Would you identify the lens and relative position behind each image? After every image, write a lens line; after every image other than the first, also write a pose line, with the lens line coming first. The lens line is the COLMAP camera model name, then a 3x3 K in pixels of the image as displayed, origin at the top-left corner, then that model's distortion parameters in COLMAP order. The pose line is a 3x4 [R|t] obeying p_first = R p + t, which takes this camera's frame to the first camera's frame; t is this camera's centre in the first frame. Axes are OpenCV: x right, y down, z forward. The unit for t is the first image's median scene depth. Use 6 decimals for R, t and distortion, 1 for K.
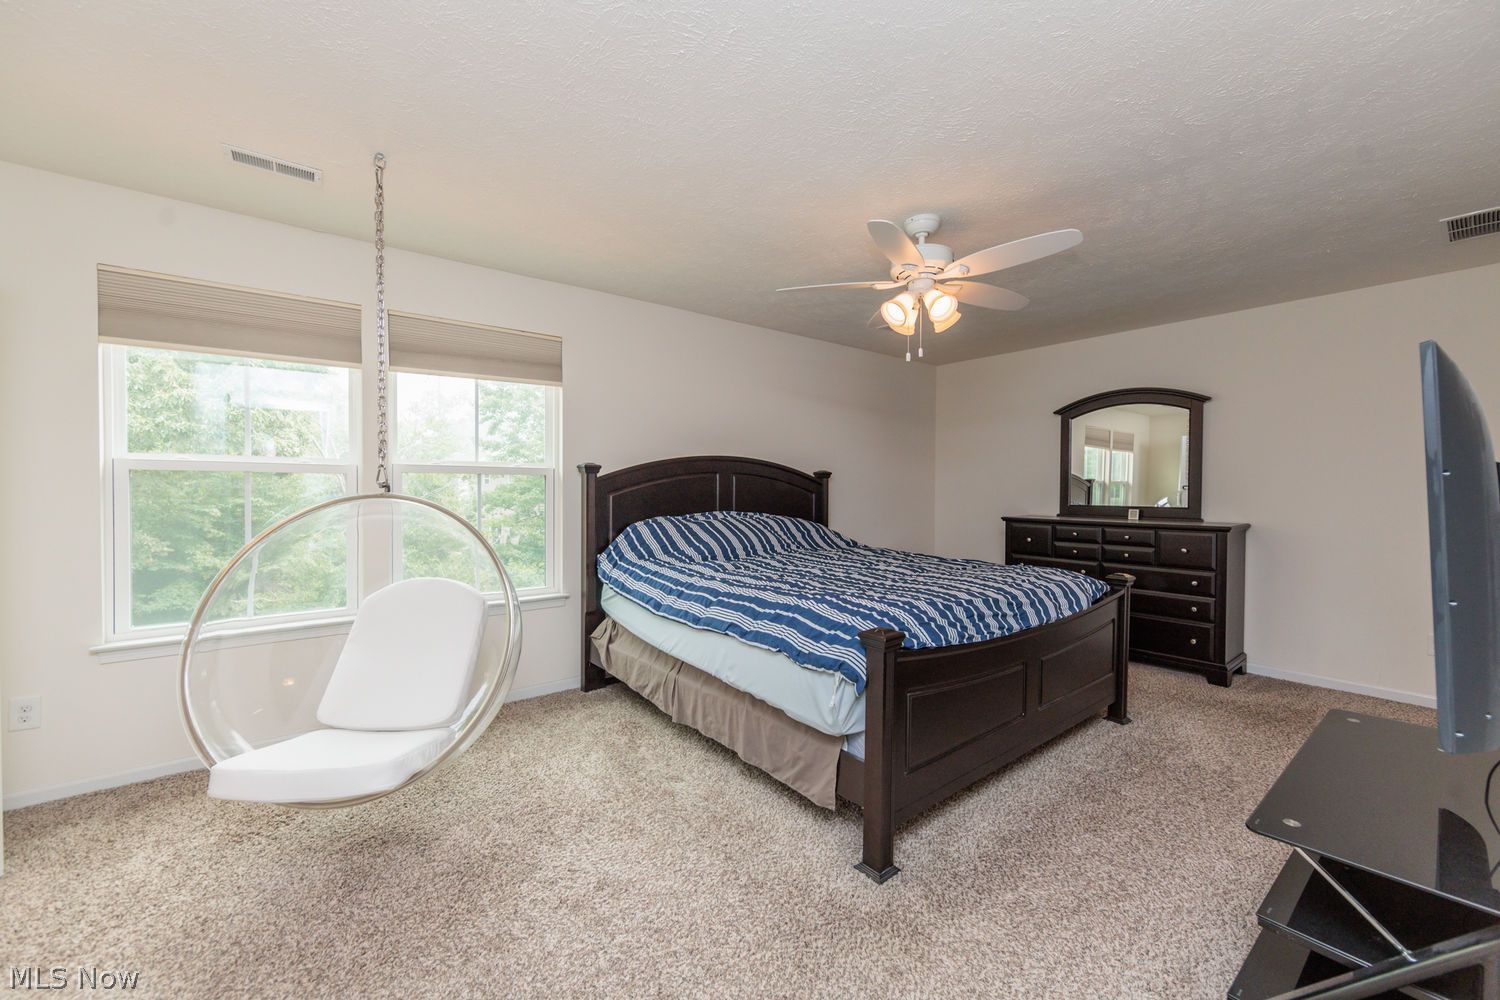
lens RADIAL K [[585.5, 0, 753.3], [0, 585.5, 500.6], [0, 0, 1]] dist [-0.003158, 0.000075]
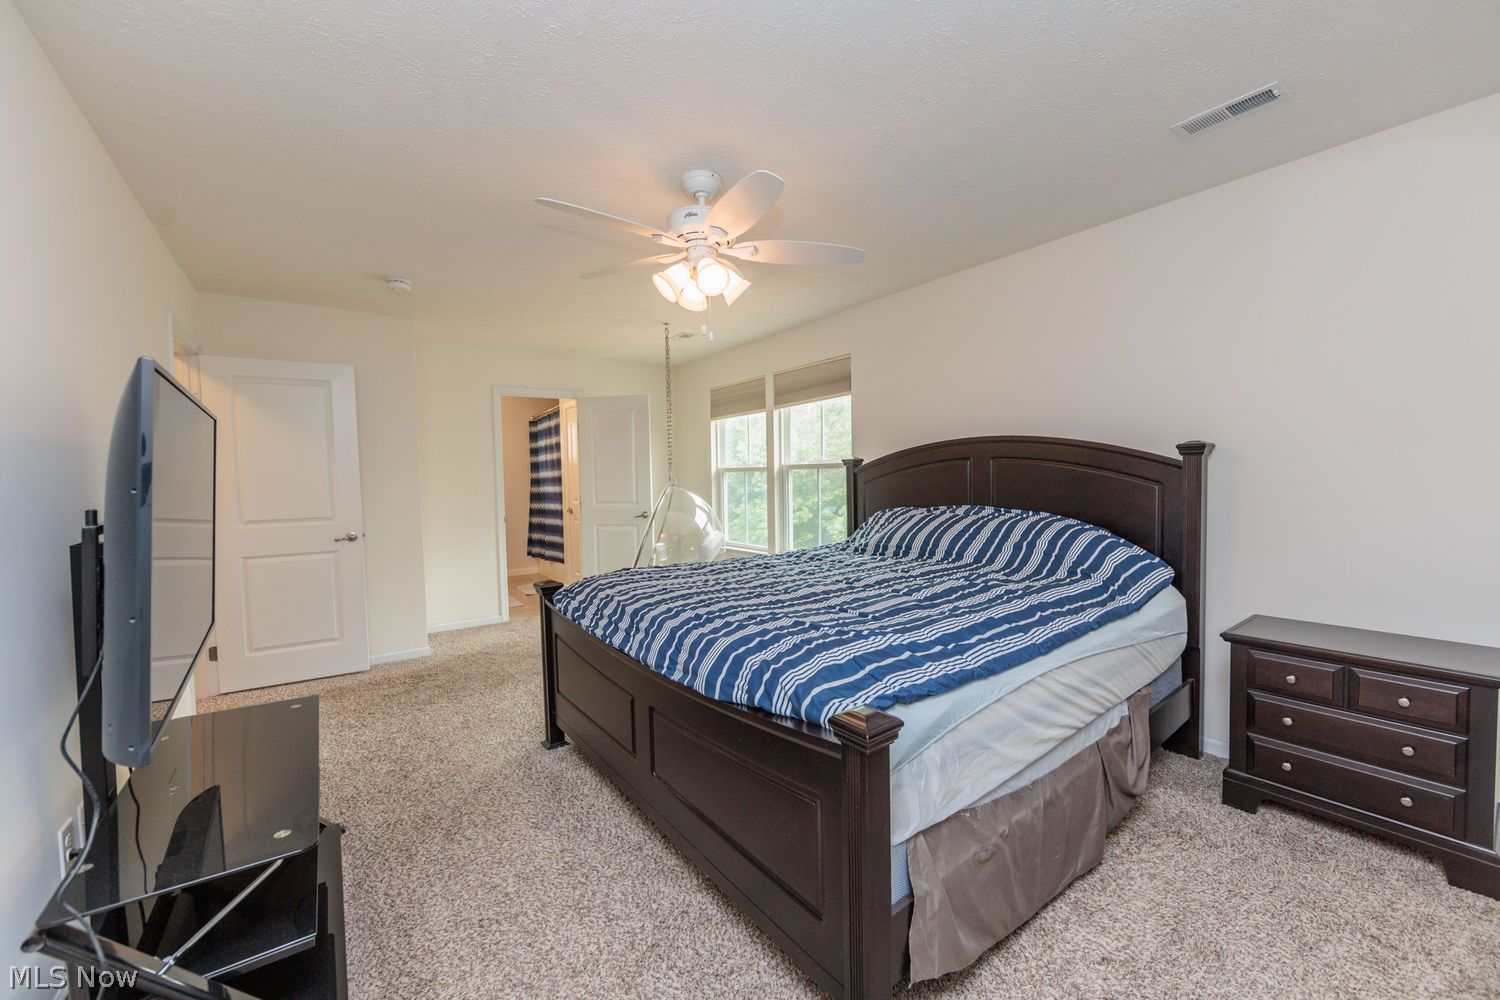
lens RADIAL K [[585.5, 0, 753.3], [0, 585.5, 500.6], [0, 0, 1]] dist [-0.003158, 0.000075]
pose [[-0.026943, 0.045246, -0.998612, 1.019067], [0.002232, 0.998975, 0.045203, -0.036188], [0.999634, -0.001011, -0.027016, 0.950749]]
